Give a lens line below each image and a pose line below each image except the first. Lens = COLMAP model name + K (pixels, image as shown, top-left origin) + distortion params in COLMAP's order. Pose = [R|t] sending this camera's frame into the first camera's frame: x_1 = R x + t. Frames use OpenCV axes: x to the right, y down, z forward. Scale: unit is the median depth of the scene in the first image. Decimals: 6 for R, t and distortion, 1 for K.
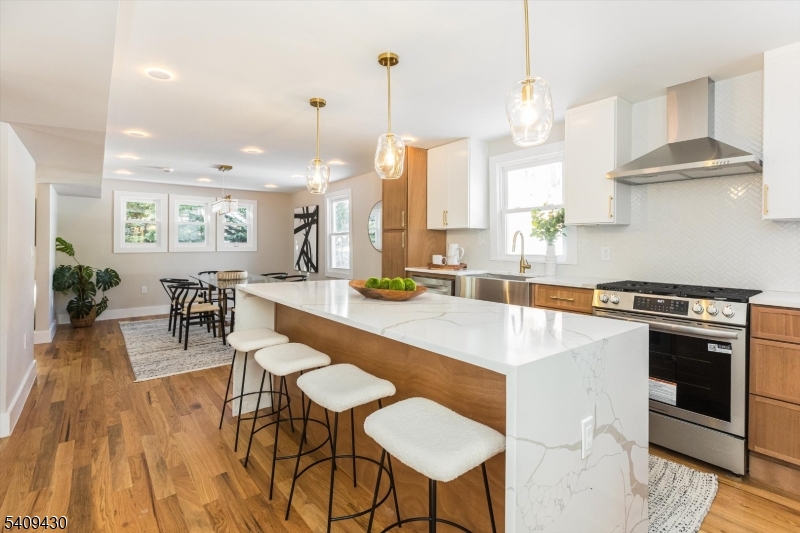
lens RADIAL K [[373.3, 0, 399.9], [0, 373.3, 247.7], [0, 0, 1]] dist [0.000212, 0.000244]
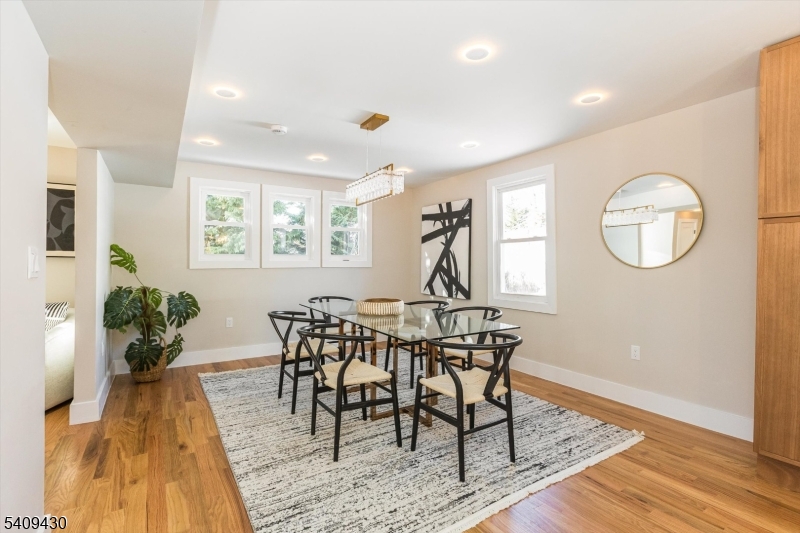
lens RADIAL K [[376.2, 0, 400.0], [0, 376.2, 266.5], [0, 0, 1]] dist [0.001206, 0.000261]
pose [[0.993813, 0.003014, -0.111026, -0.325591], [-0.002754, 0.999993, 0.002493, 0.007687], [0.111033, -0.002171, 0.993814, 0.379679]]
